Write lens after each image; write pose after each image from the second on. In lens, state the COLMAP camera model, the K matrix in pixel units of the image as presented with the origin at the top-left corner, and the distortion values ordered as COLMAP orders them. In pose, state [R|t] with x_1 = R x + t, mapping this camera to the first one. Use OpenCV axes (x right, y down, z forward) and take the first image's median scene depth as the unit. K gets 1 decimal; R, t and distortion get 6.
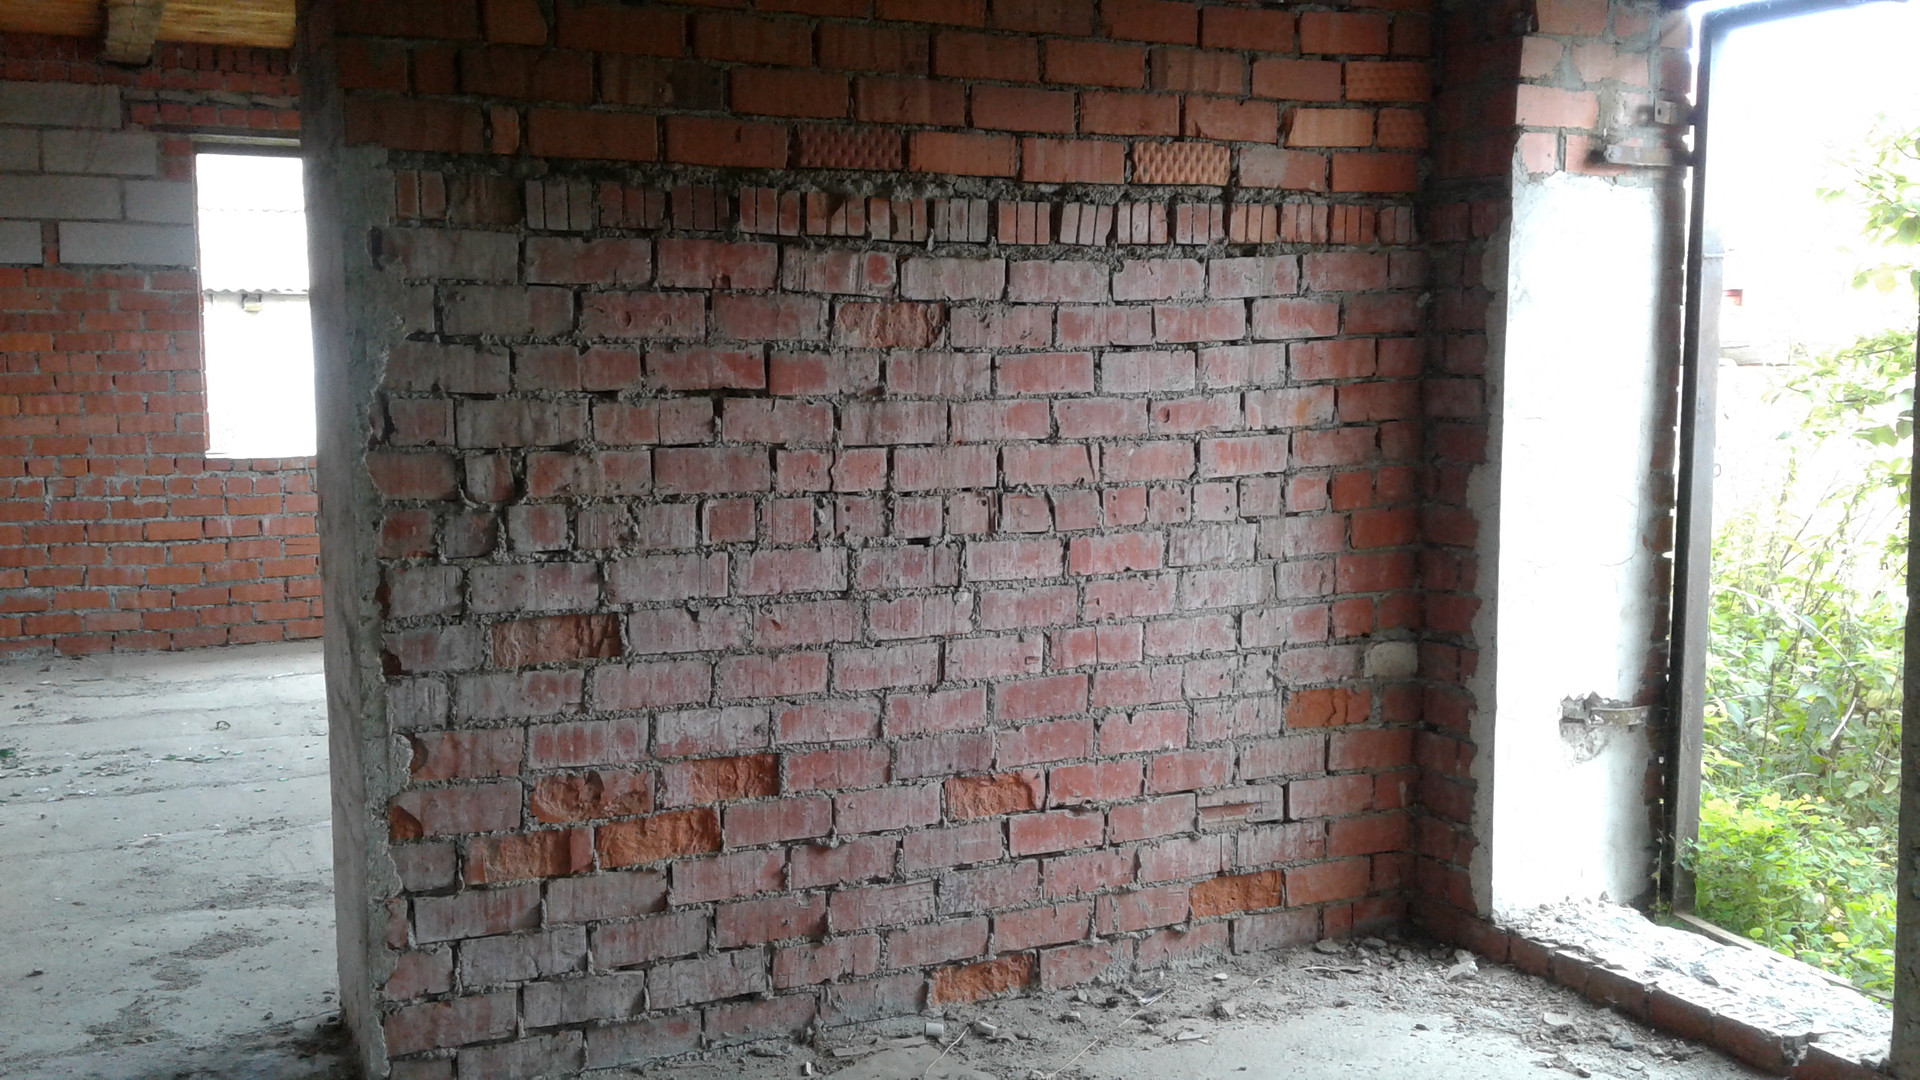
lens RADIAL K [[1806.9, 0, 960.0], [0, 1806.9, 540.0], [0, 0, 1]] dist [0.118498, -0.223779]
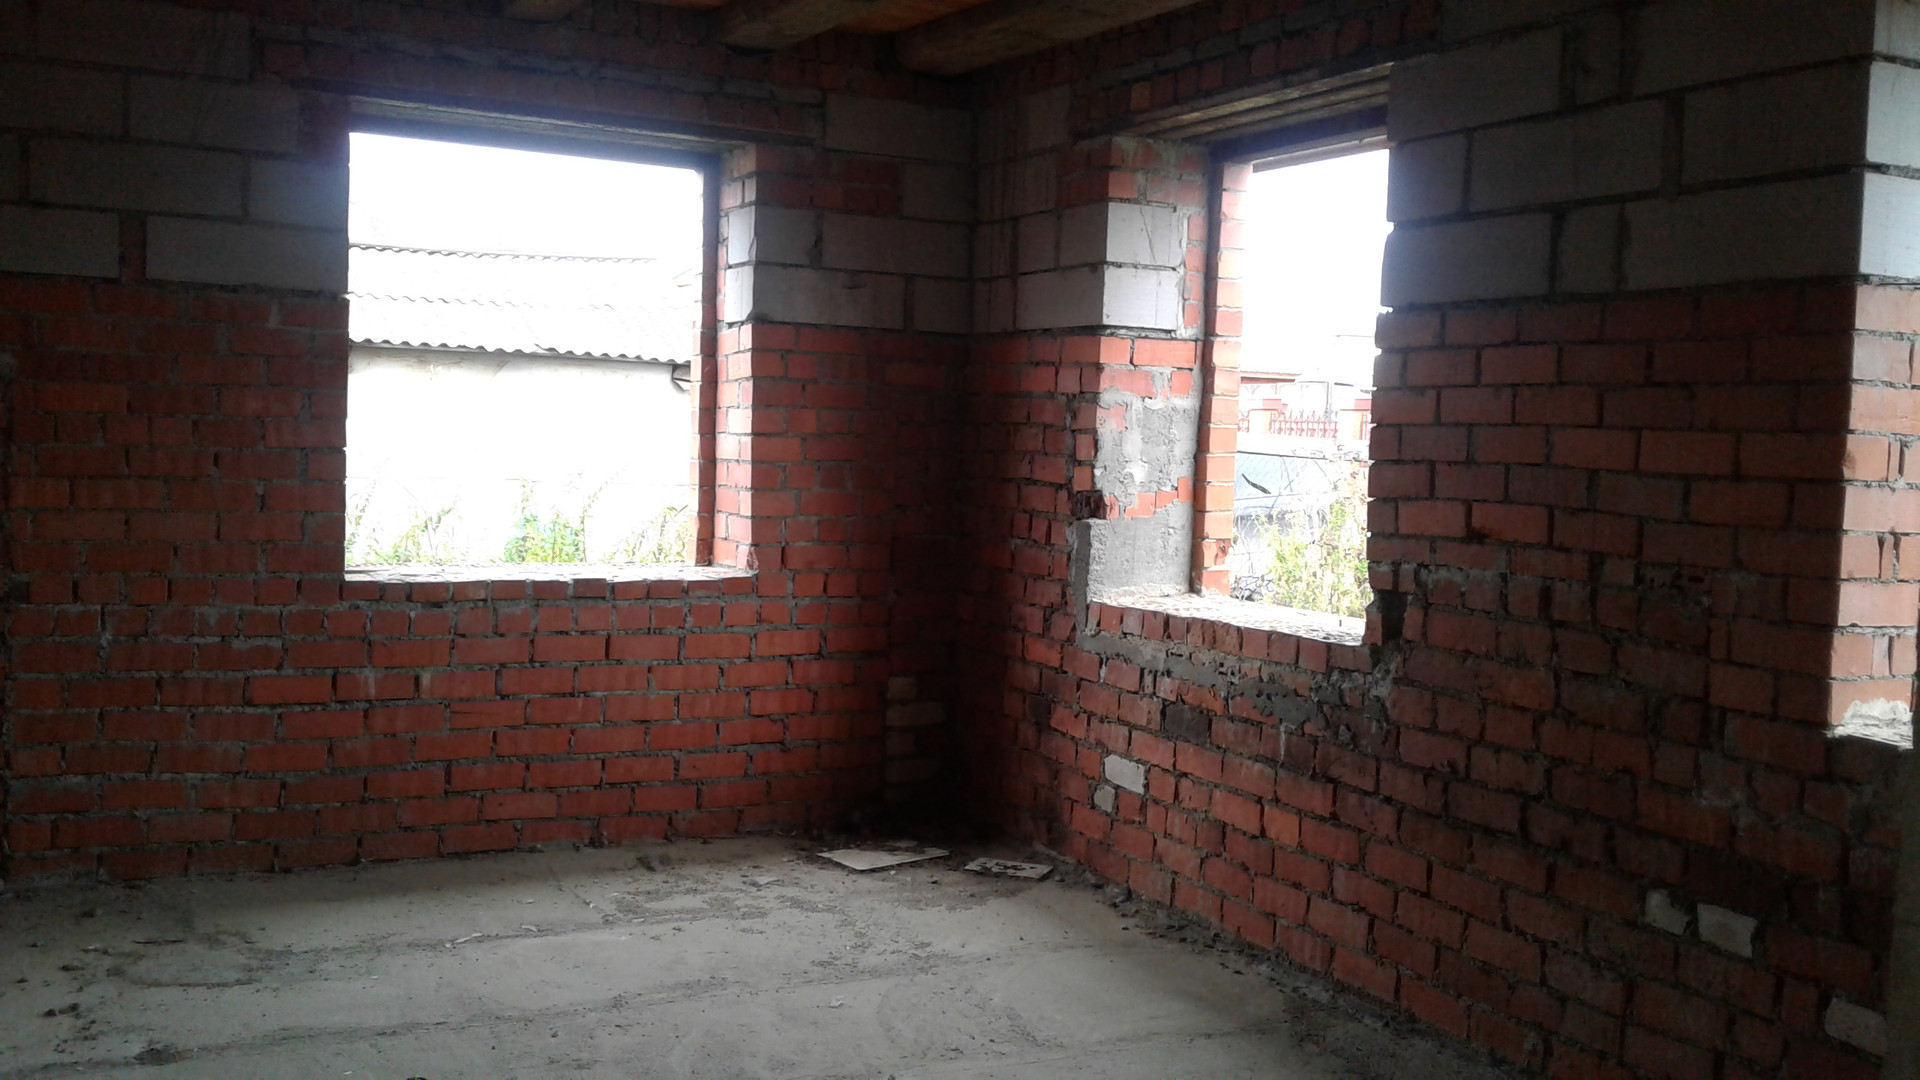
lens RADIAL K [[1806.9, 0, 960.0], [0, 1806.9, 540.0], [0, 0, 1]] dist [0.118498, -0.223779]
pose [[0.999214, 0.038568, 0.009189, -0.199514], [-0.038068, 0.998046, -0.049543, -0.035985], [-0.011082, 0.049154, 0.998730, 0.343028]]
